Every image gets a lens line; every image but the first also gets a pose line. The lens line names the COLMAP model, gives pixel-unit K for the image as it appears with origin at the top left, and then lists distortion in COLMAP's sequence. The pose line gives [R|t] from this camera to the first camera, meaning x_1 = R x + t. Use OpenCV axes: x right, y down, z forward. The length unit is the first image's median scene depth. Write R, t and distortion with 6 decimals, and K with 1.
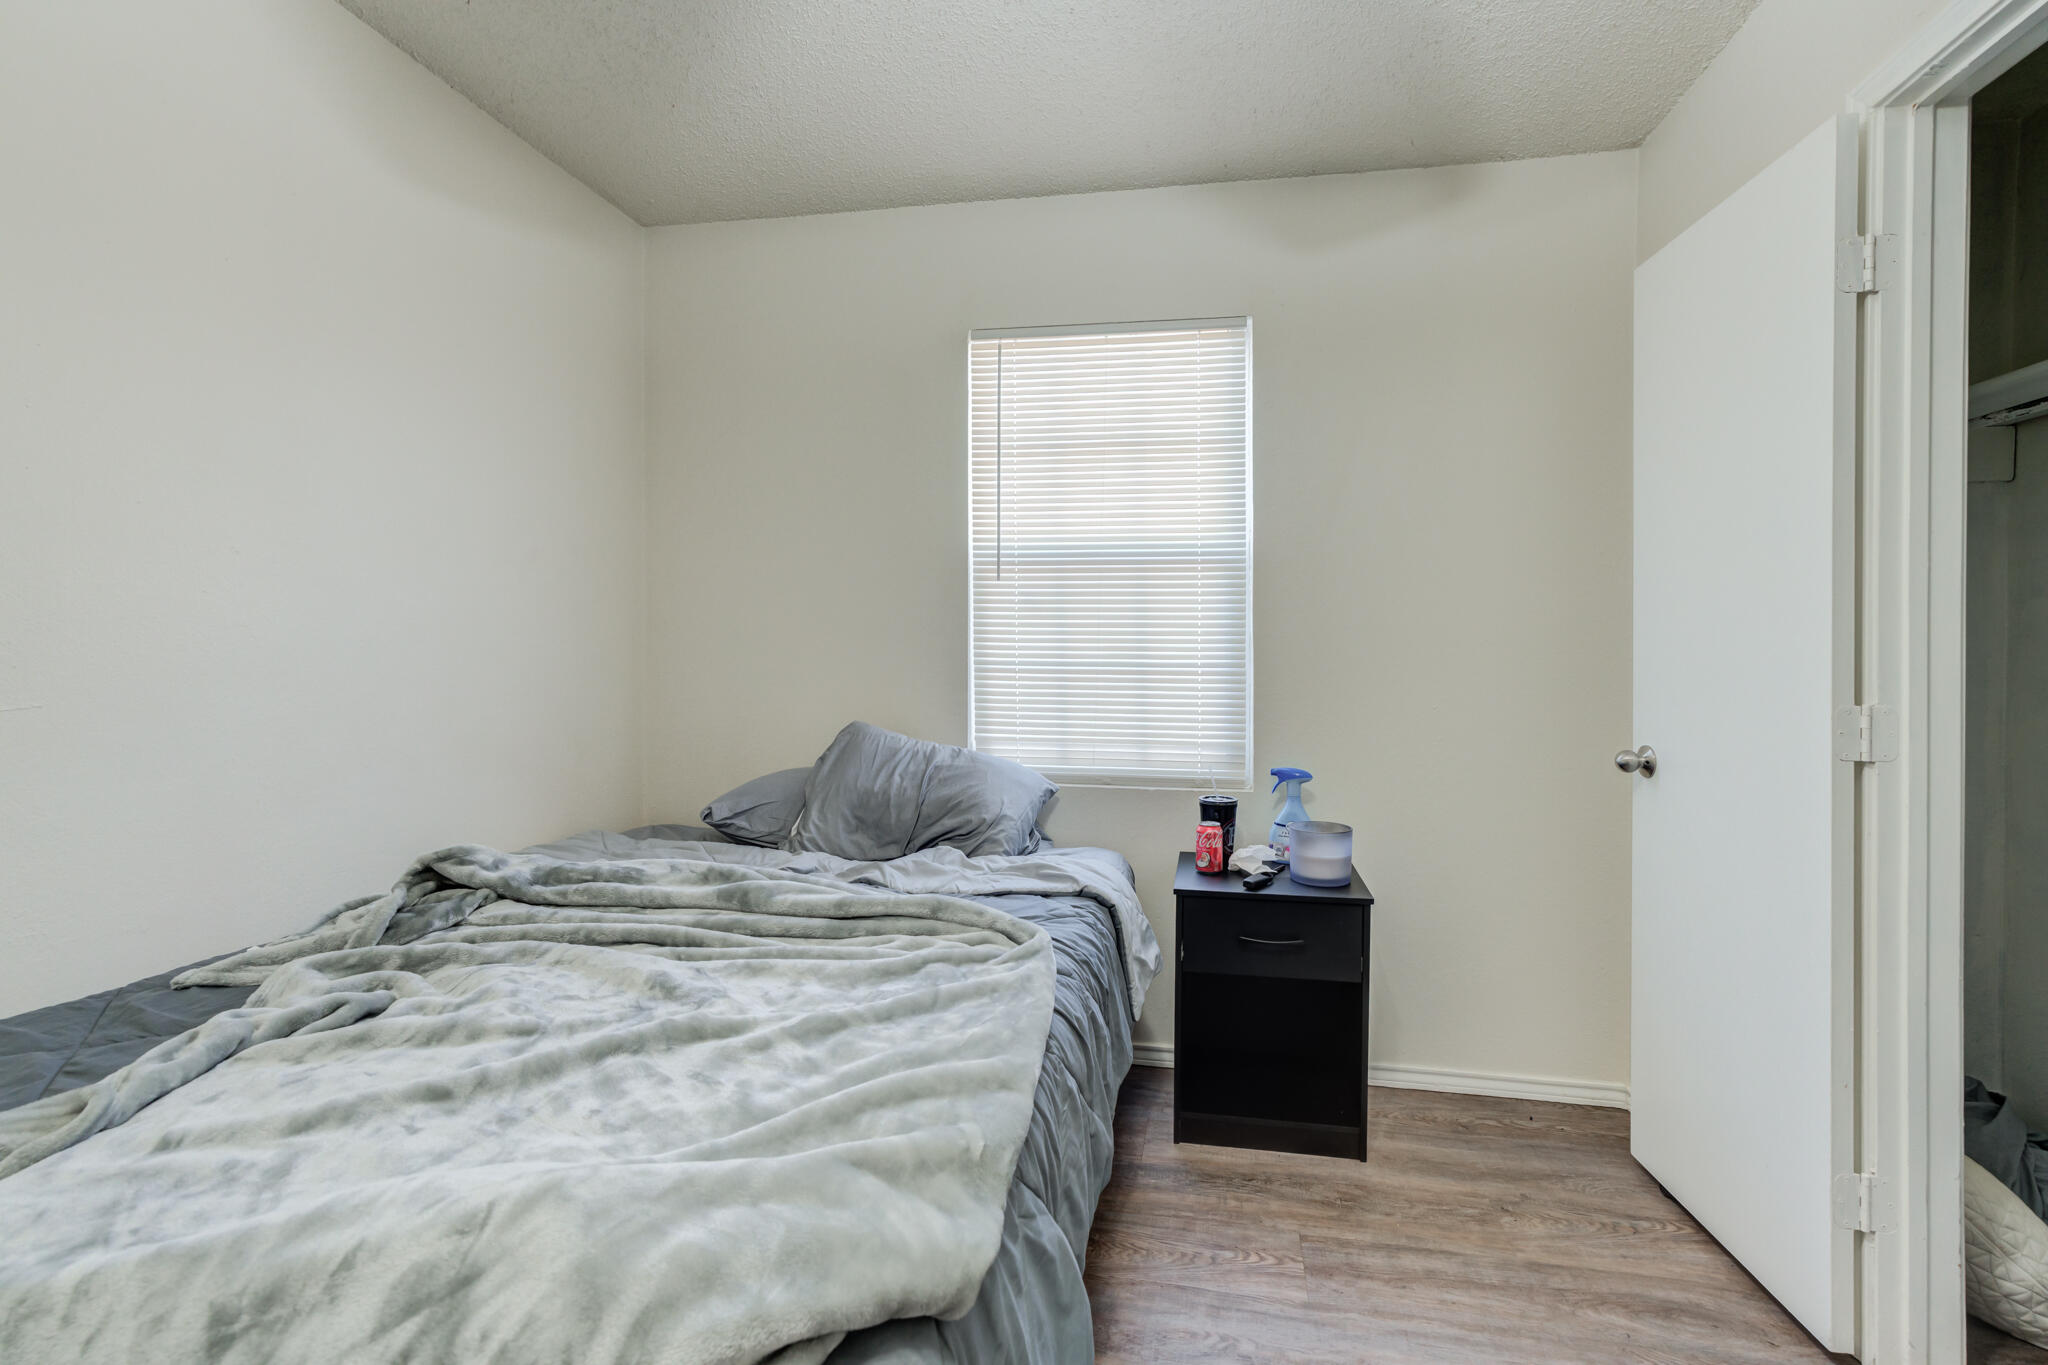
lens RADIAL K [[912.9, 0, 1013.3], [0, 912.9, 661.9], [0, 0, 1]] dist [-0.016115, 0.013726]
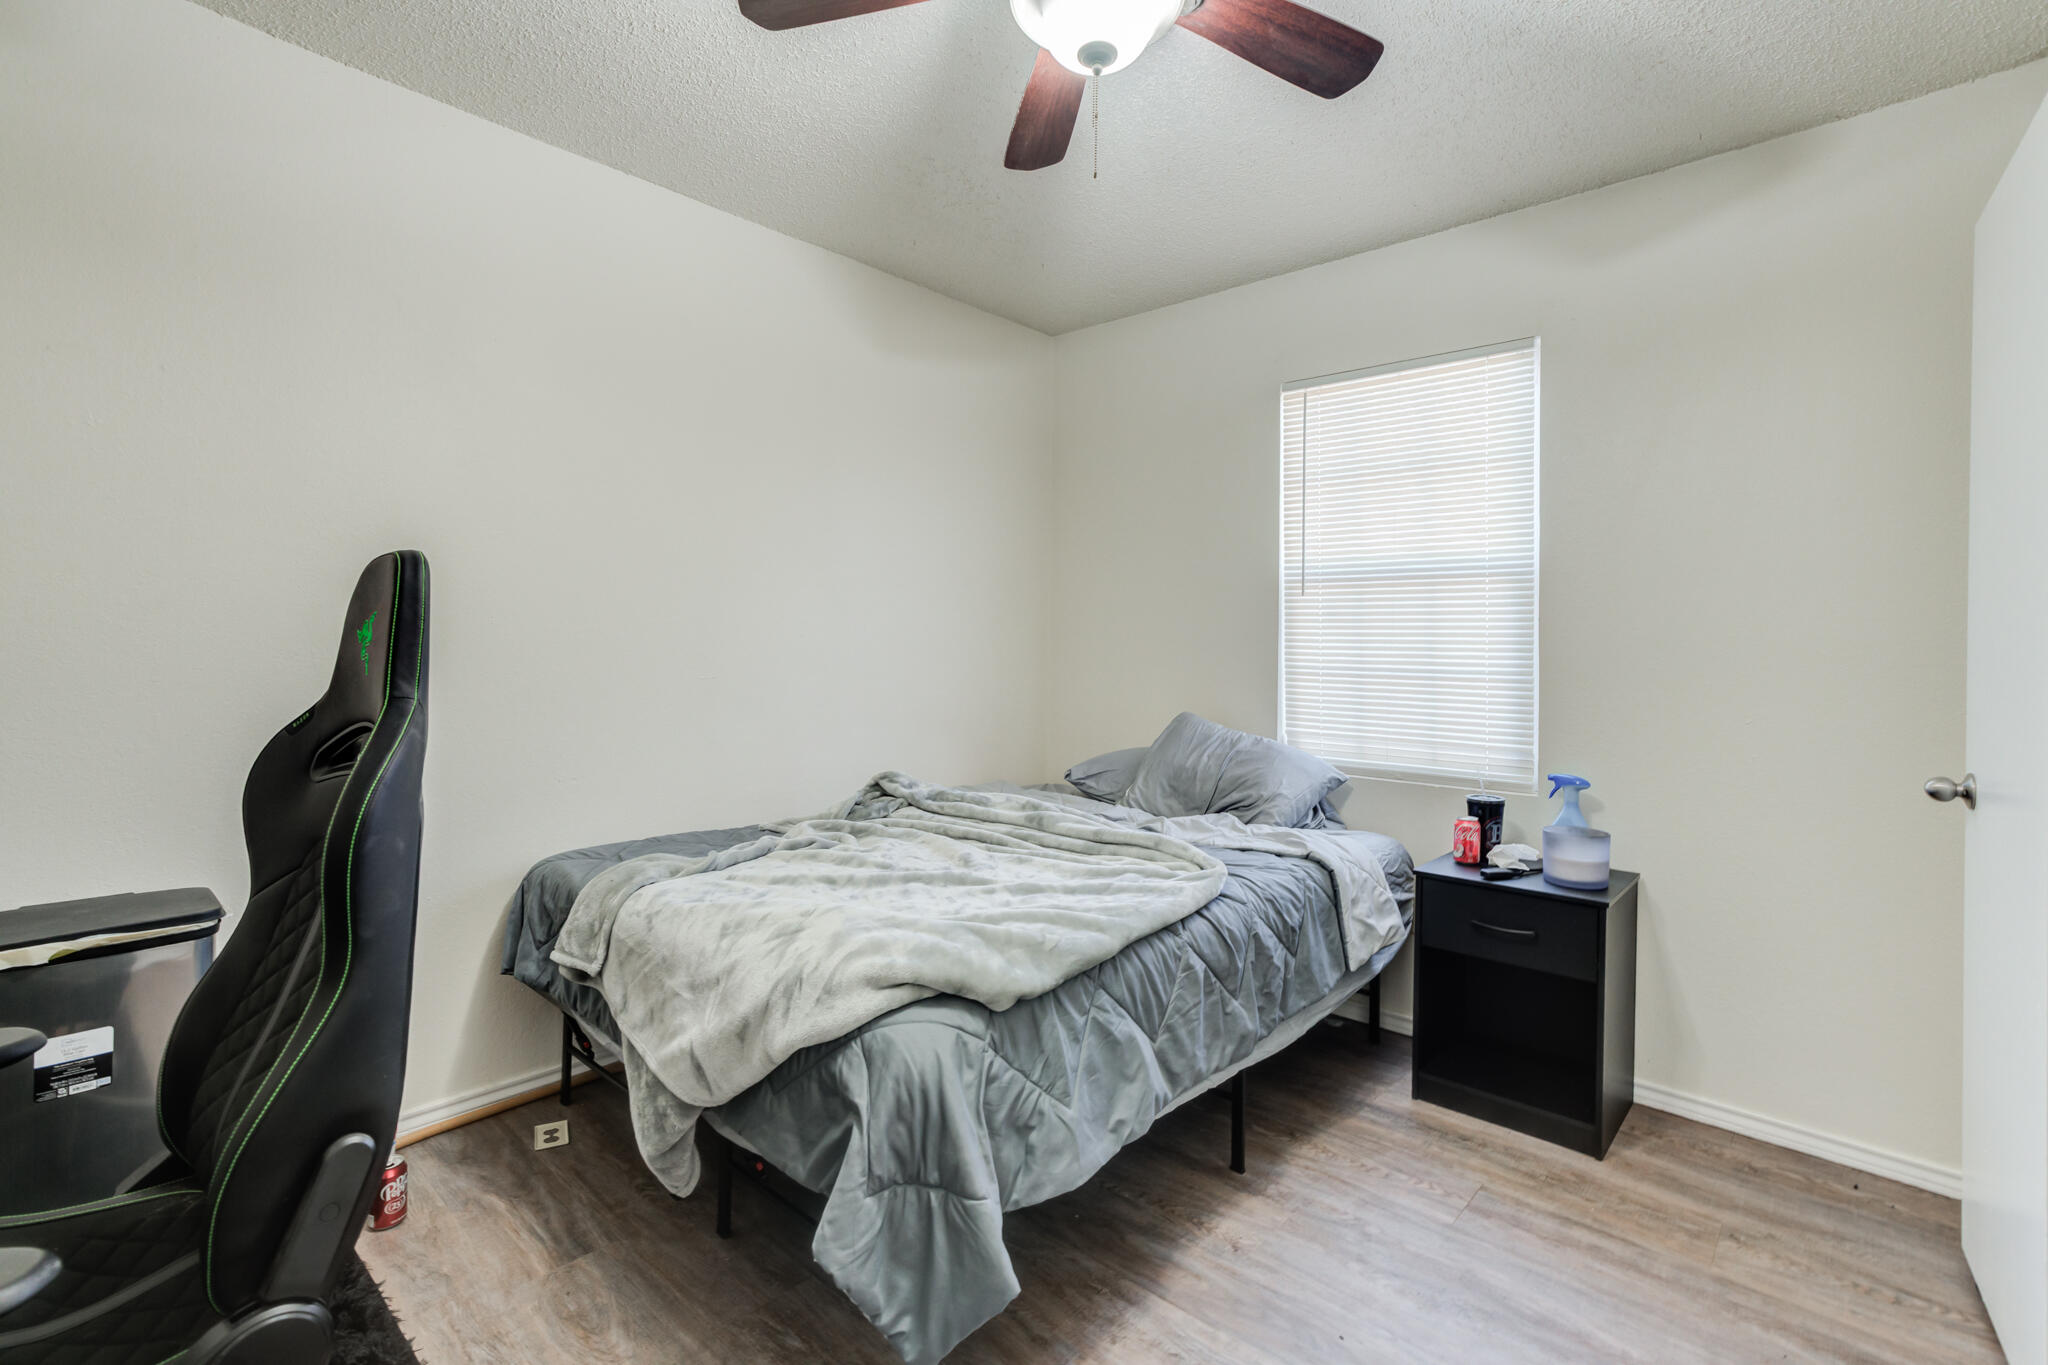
lens RADIAL K [[936.9, 0, 1026.3], [0, 936.9, 662.9], [0, 0, 1]] dist [-0.014558, 0.015165]
pose [[0.845674, 0.015470, -0.533475, 0.406527], [-0.018280, 0.999833, 0.000017, 0.003068], [0.533386, 0.009737, 0.845816, -0.244188]]
